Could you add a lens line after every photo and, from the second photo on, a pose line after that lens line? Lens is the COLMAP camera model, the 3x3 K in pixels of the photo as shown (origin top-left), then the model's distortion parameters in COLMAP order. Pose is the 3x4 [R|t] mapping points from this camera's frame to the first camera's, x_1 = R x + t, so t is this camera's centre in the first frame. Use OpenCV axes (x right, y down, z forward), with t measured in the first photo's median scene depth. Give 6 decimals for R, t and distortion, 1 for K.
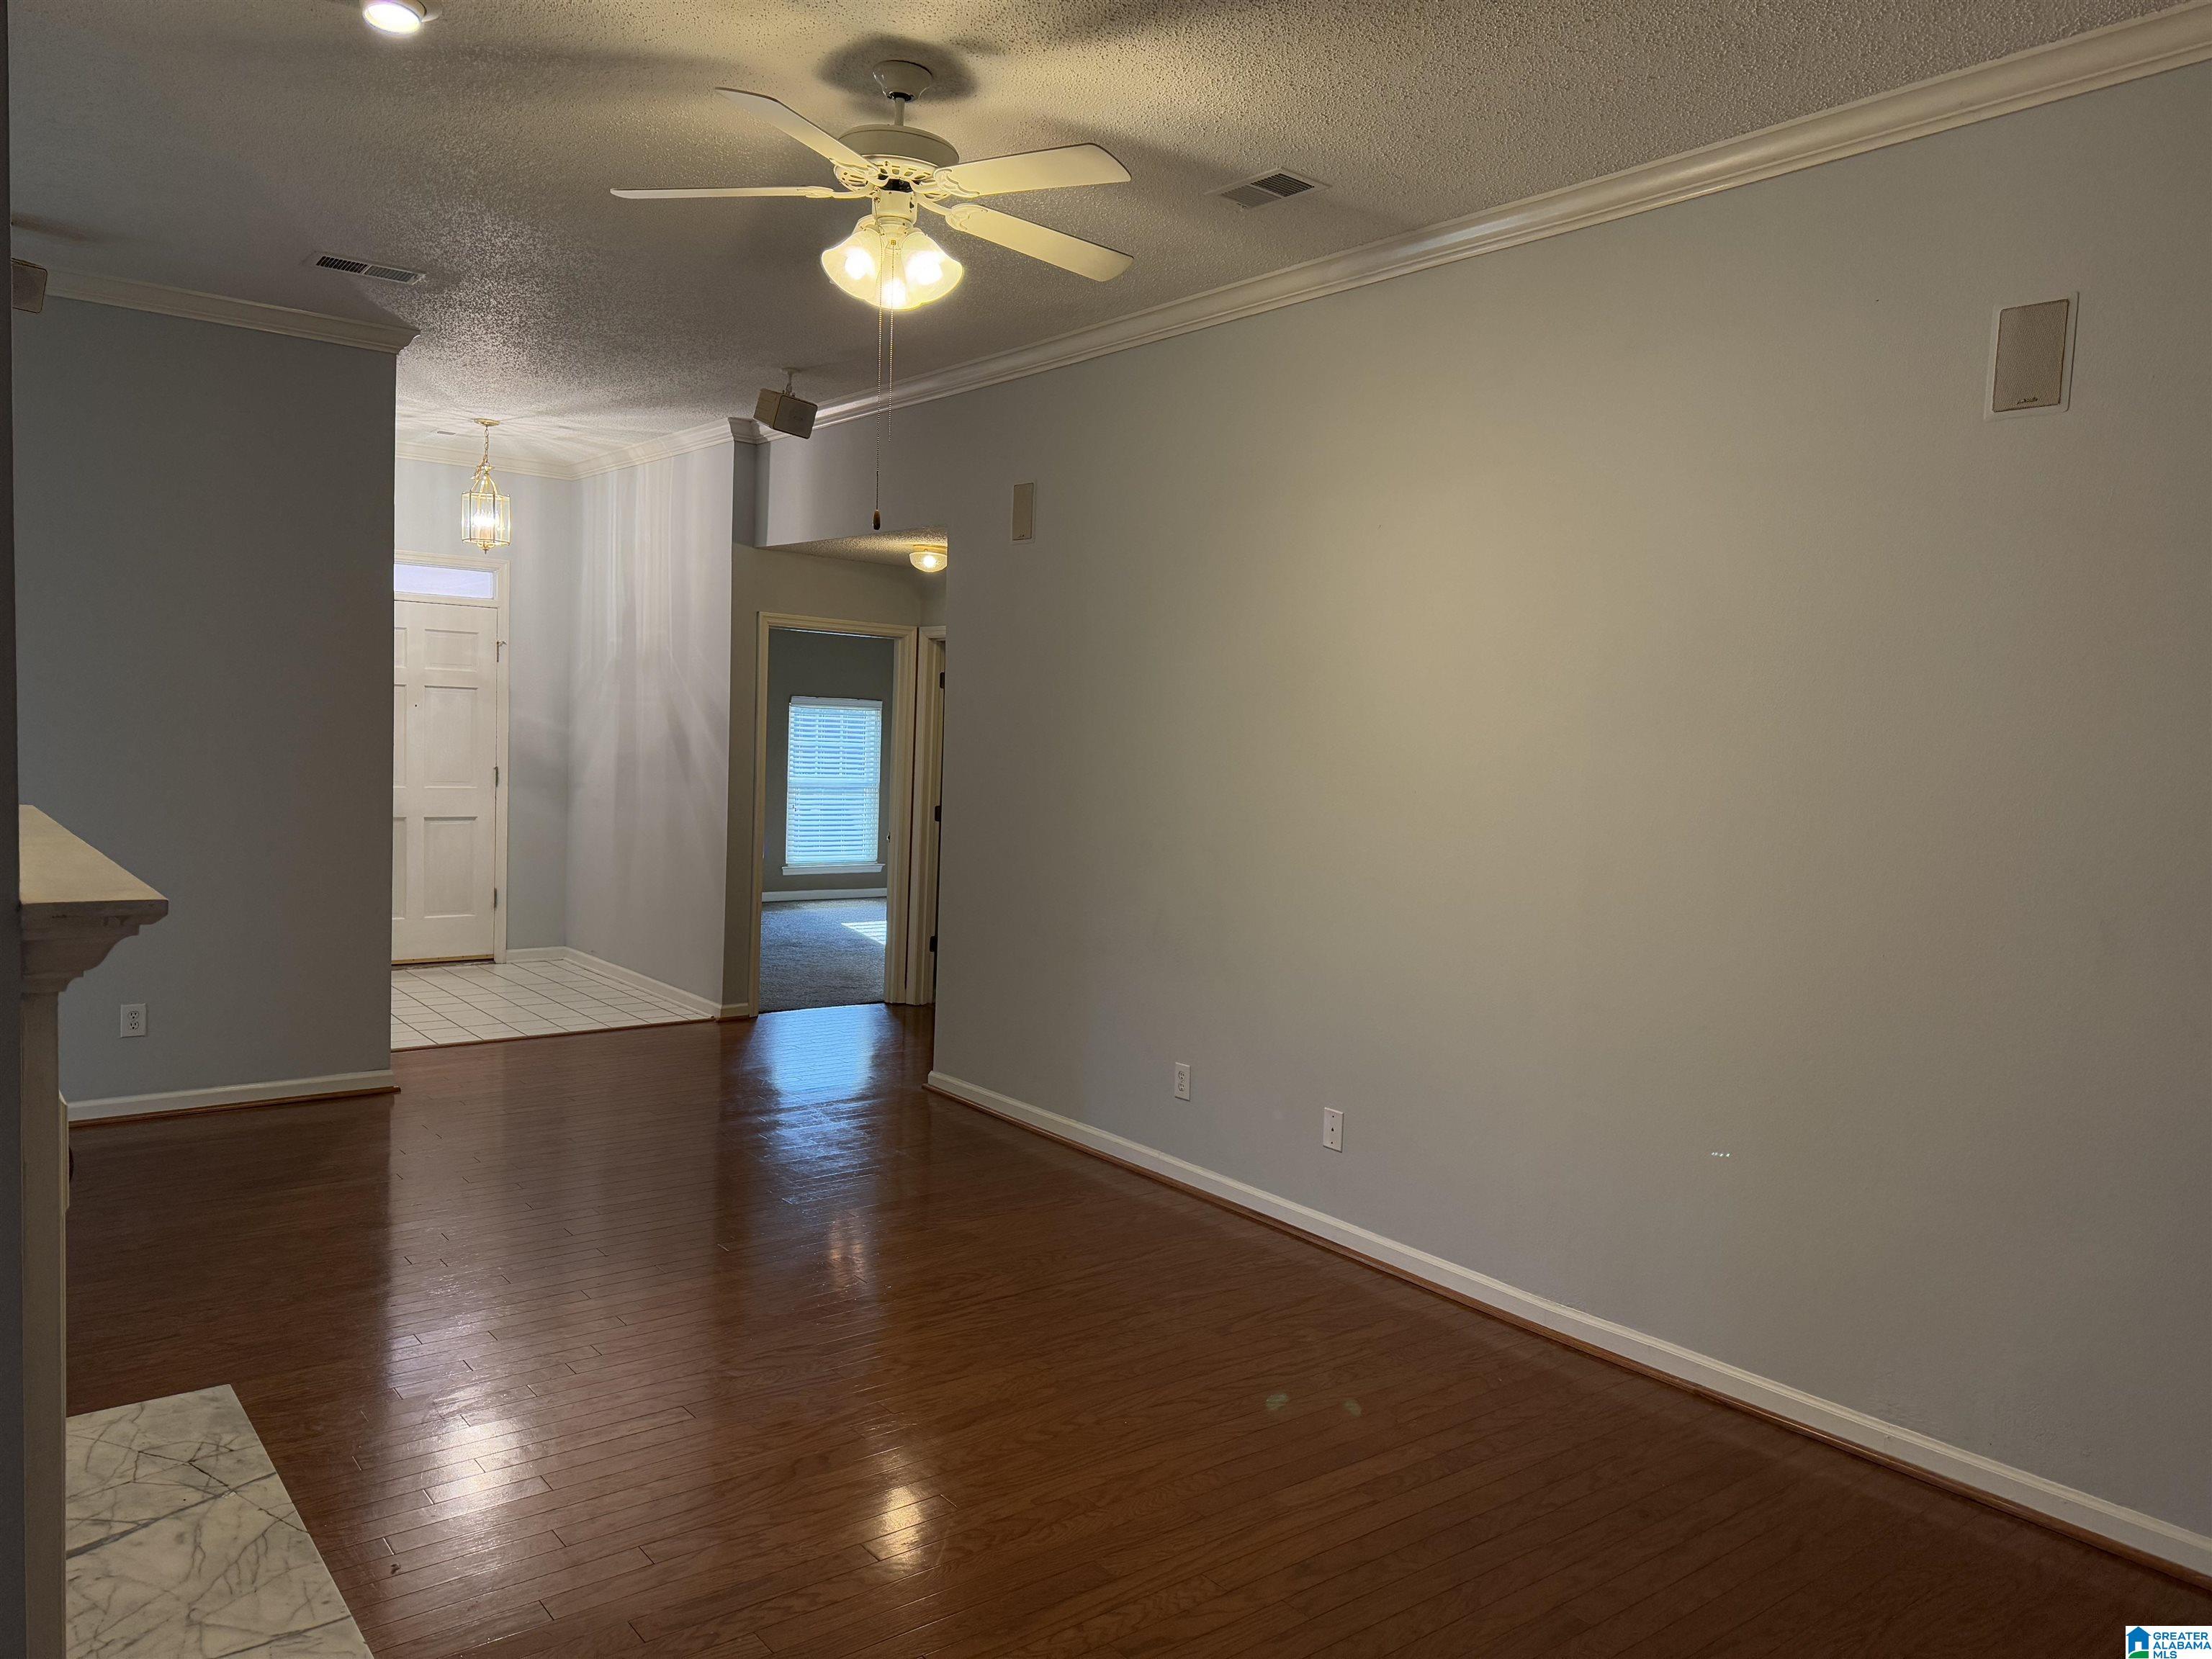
lens RADIAL K [[1556.7, 0, 1104.8], [0, 1556.7, 836.3], [0, 0, 1]] dist [0.060889, -0.087598]
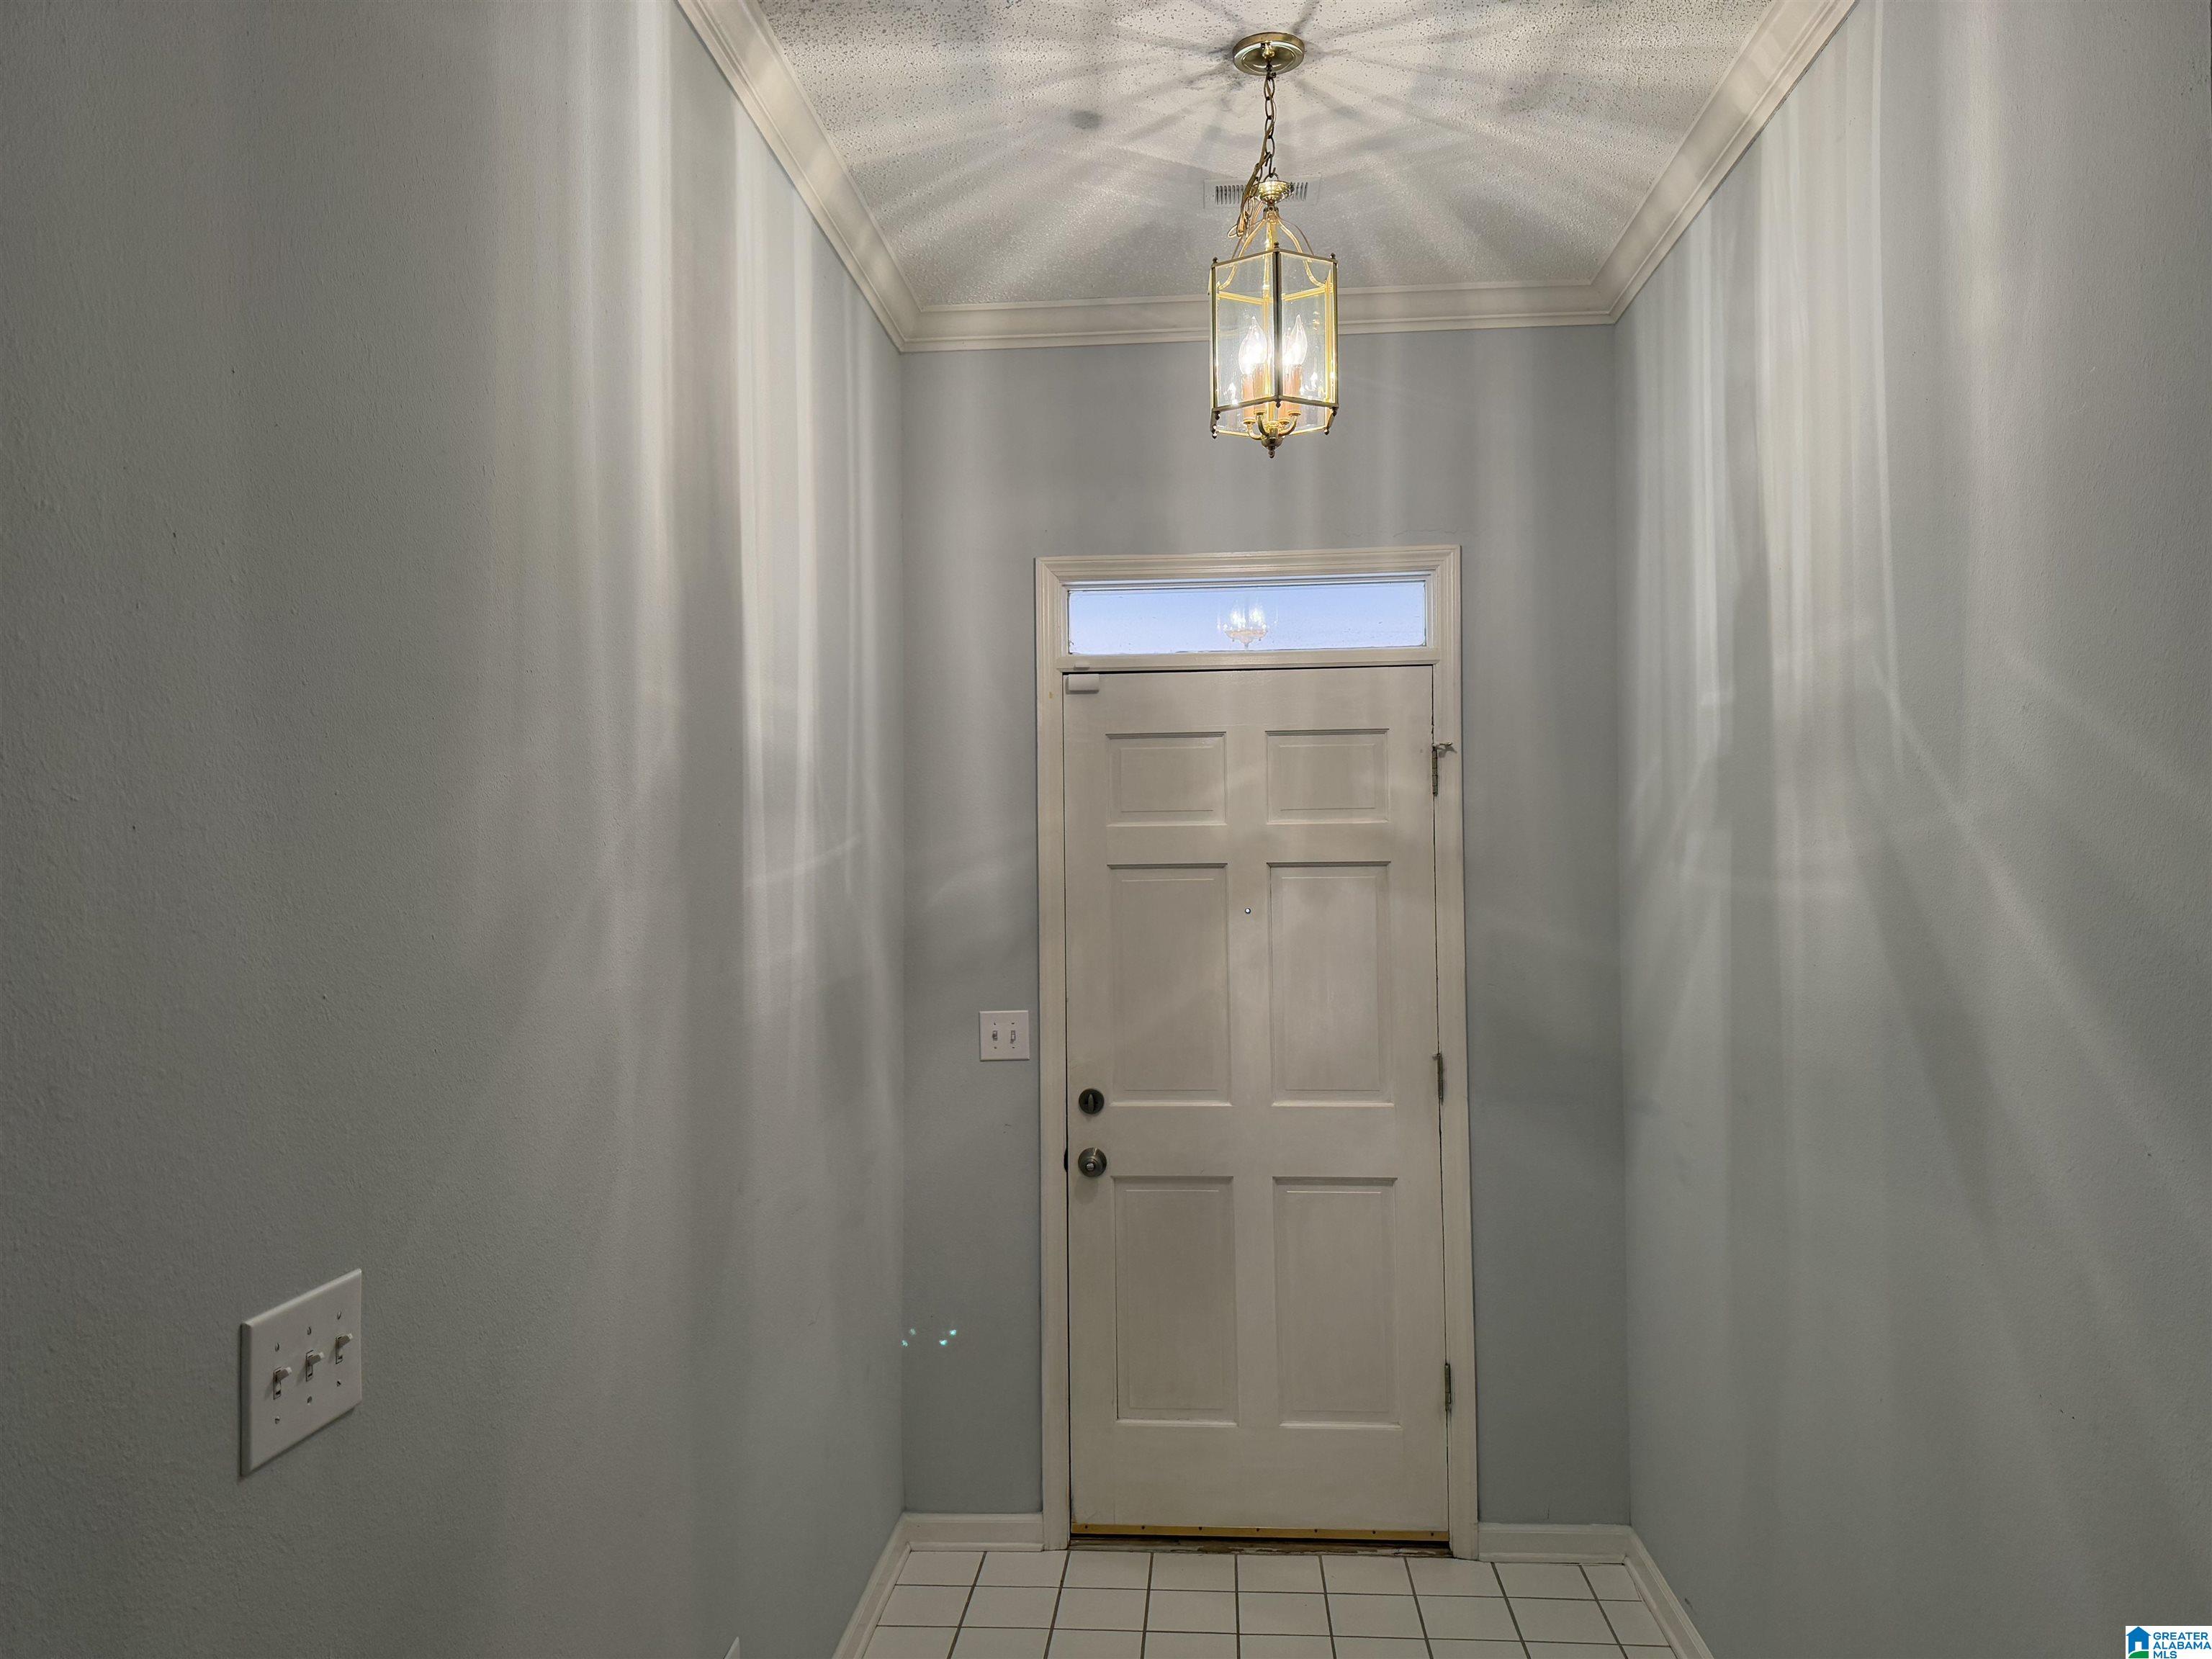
lens RADIAL K [[1556.7, 0, 1099.6], [0, 1556.7, 834.0], [0, 0, 1]] dist [0.060889, -0.087598]
pose [[0.735304, -0.062108, -0.674886, -0.177785], [-0.010474, 0.994632, -0.102944, -0.058333], [0.677657, 0.082764, 0.730706, 0.643209]]
